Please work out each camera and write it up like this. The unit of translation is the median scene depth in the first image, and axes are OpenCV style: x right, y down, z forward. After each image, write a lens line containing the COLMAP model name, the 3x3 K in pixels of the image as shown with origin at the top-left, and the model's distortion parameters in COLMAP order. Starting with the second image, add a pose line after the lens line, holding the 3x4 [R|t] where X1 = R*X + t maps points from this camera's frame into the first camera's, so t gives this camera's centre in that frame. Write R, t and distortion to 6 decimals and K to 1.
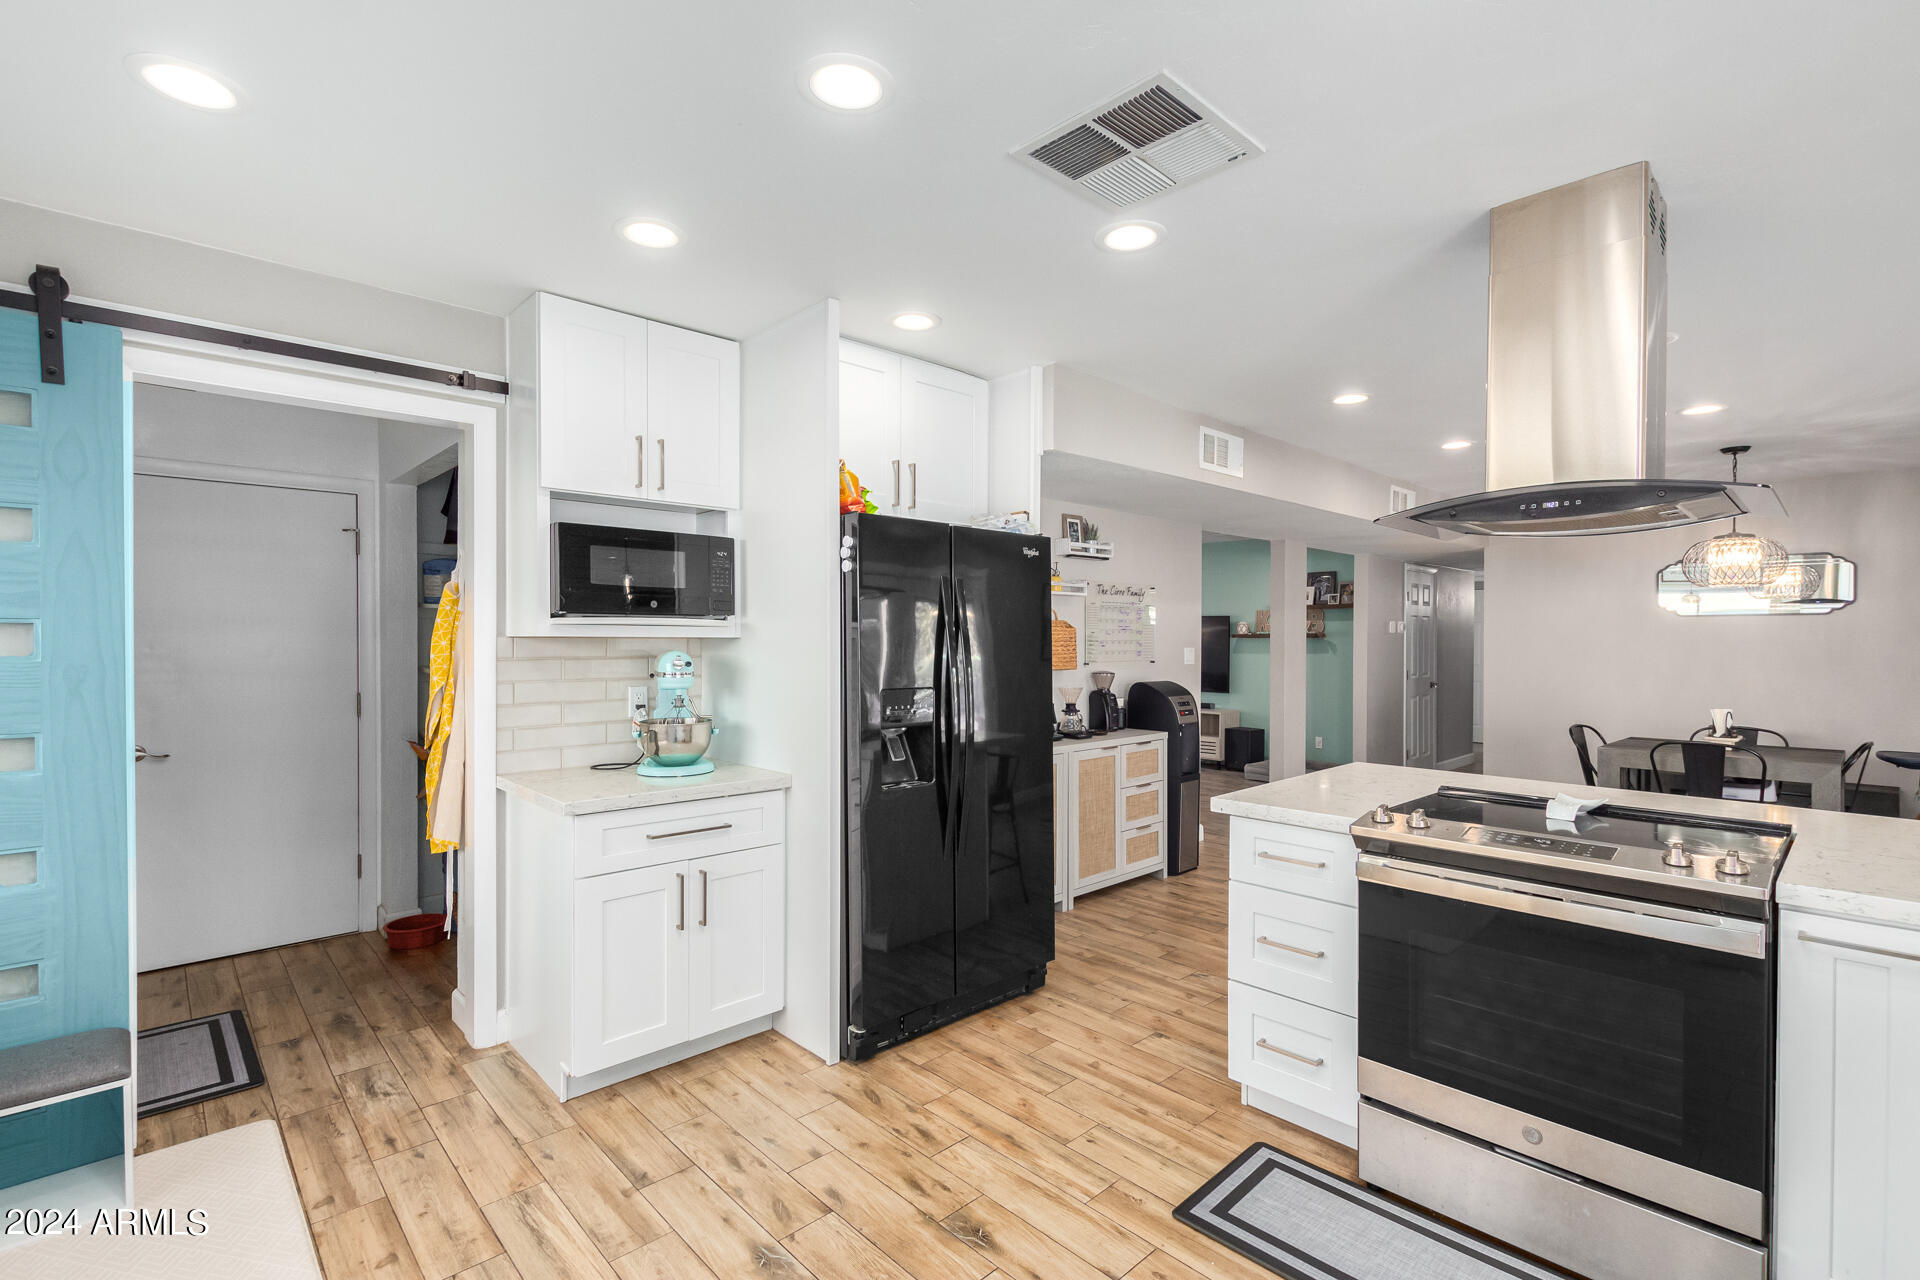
lens RADIAL K [[883.6, 0, 965.6], [0, 883.6, 647.5], [0, 0, 1]] dist [0.001880, 0.000014]
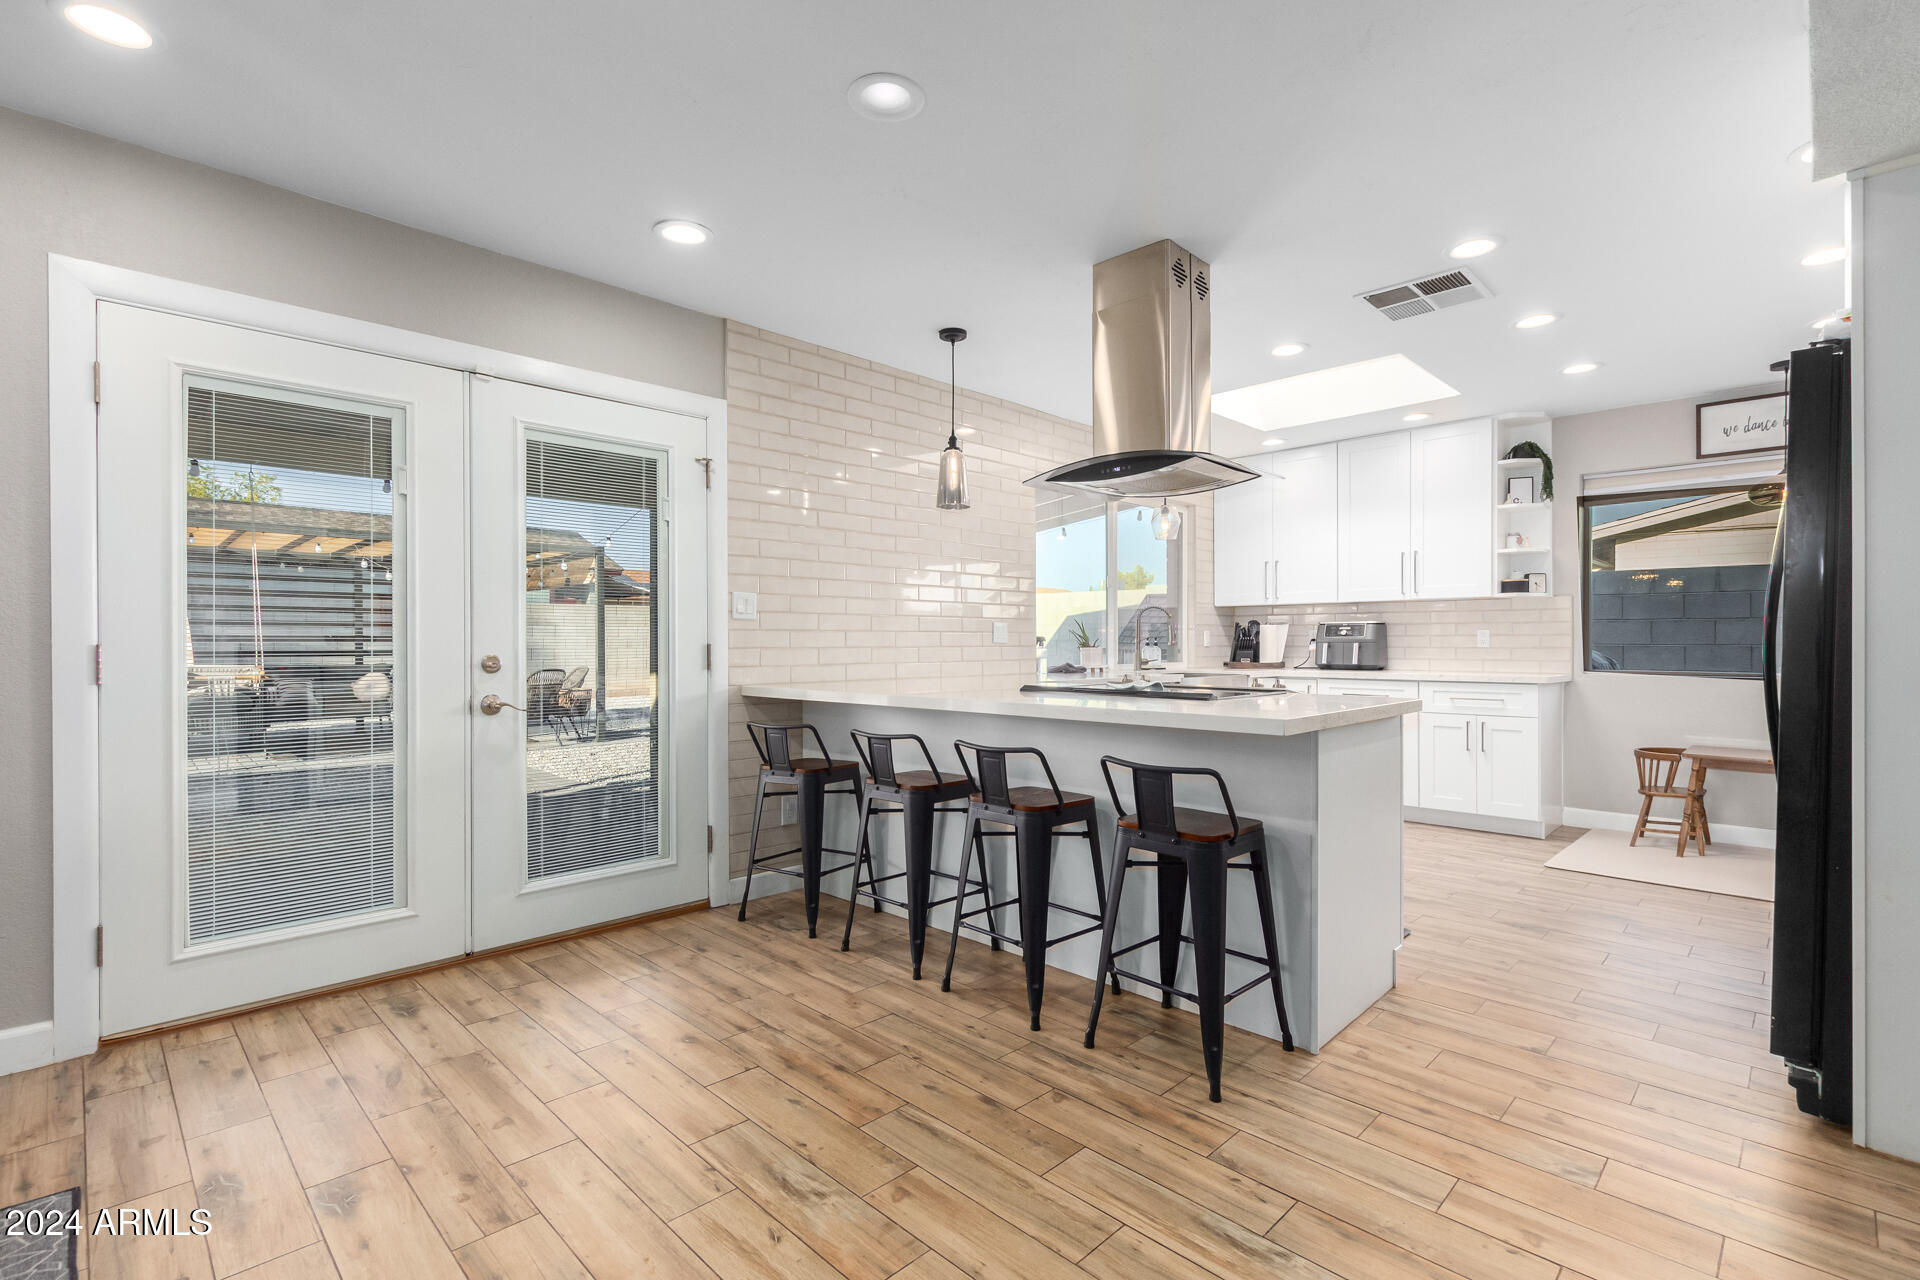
lens RADIAL K [[883.6, 0, 964.8], [0, 883.6, 643.3], [0, 0, 1]] dist [0.001880, 0.000014]
pose [[-0.999407, -0.005072, -0.034062, 0.899577], [-0.005357, 0.999951, 0.008265, 0.098700], [0.034019, 0.008443, -0.999386, 2.115550]]
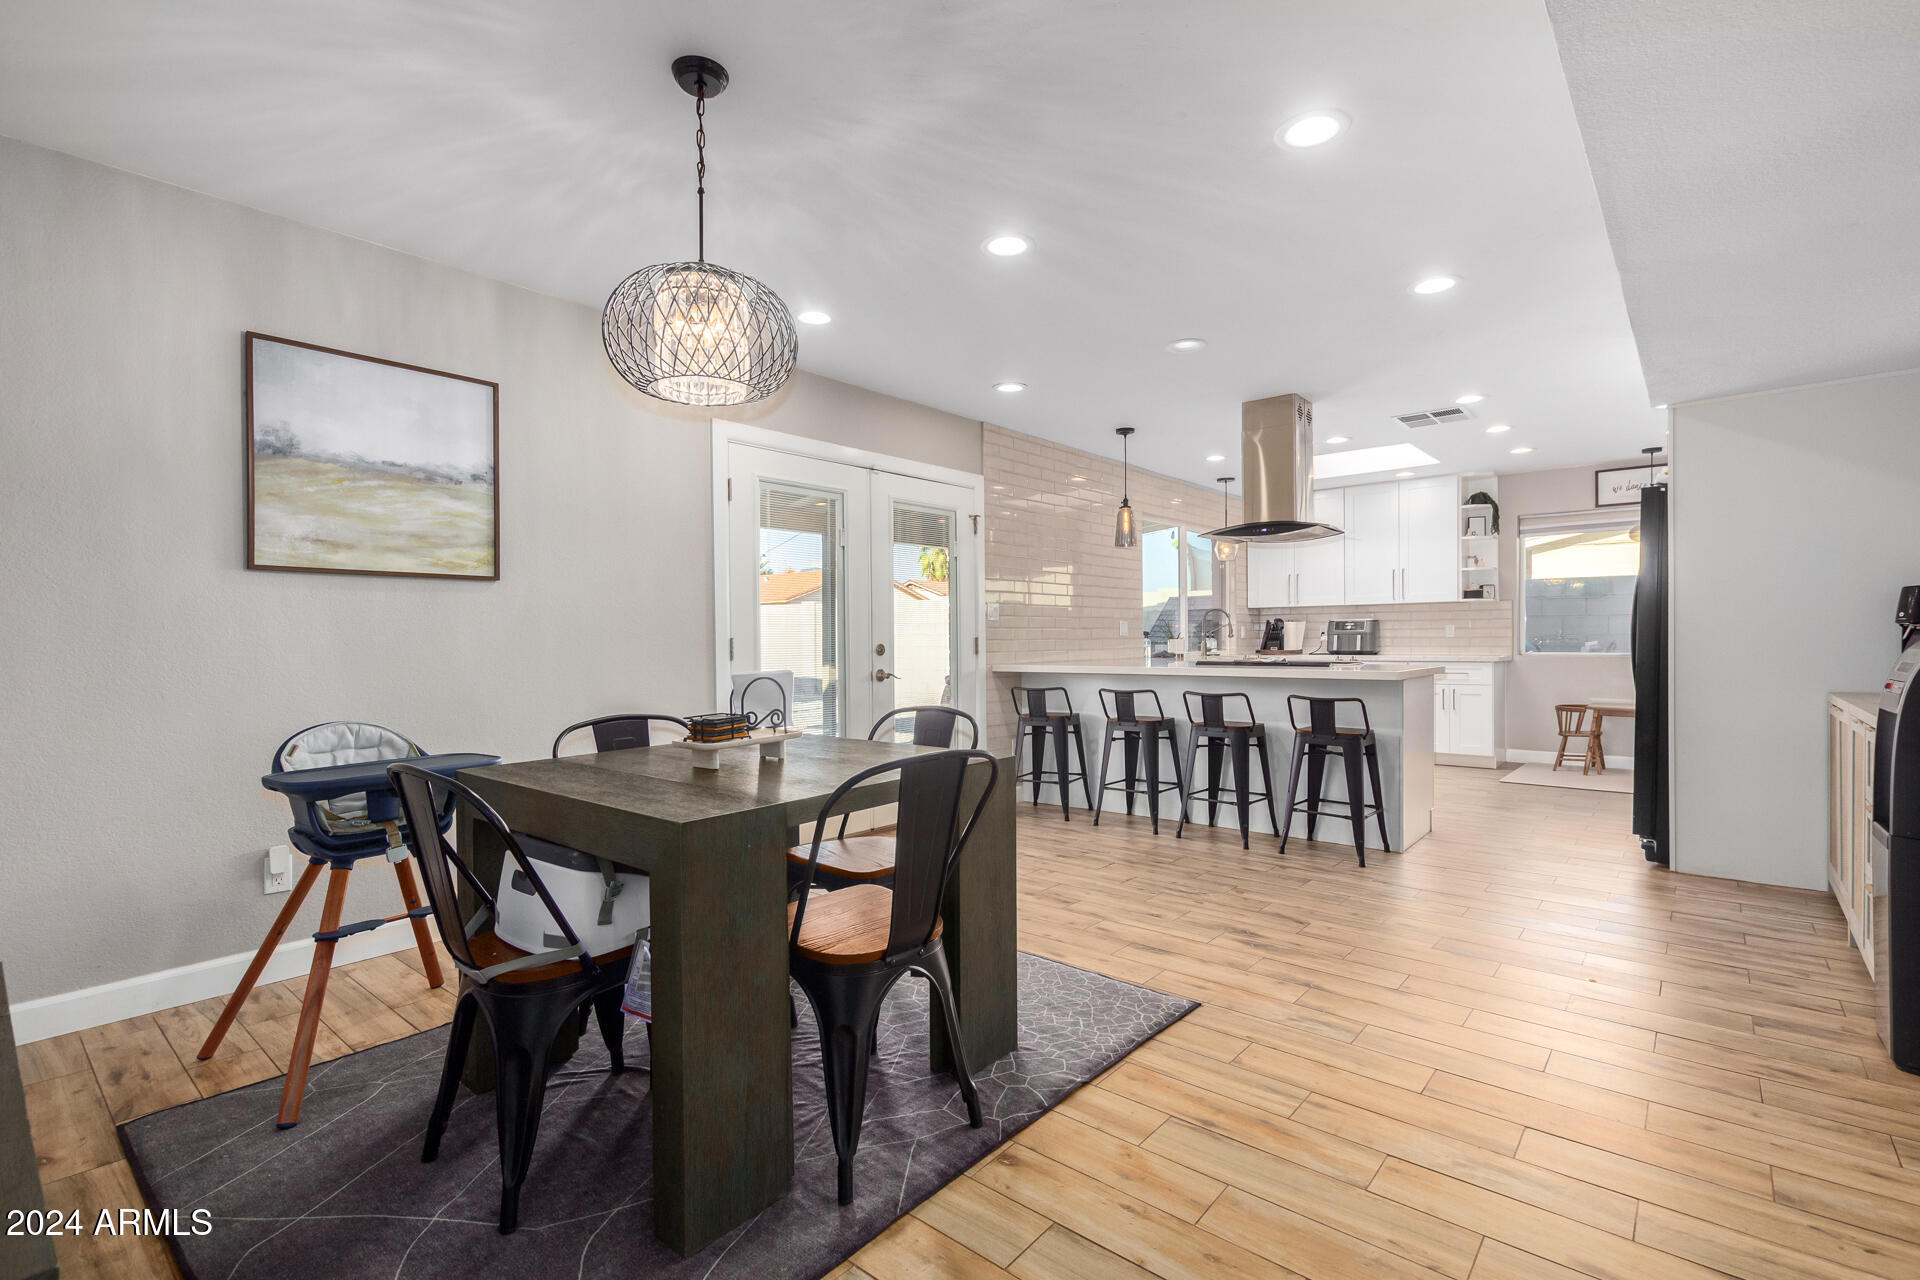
lens RADIAL K [[883.6, 0, 946.4], [0, 883.6, 643.7], [0, 0, 1]] dist [0.001880, 0.000014]
pose [[-0.995583, 0.001403, -0.093876, 1.551192], [0.000308, 0.999932, 0.011674, 0.105555], [0.093886, 0.011593, -0.995515, 2.840503]]
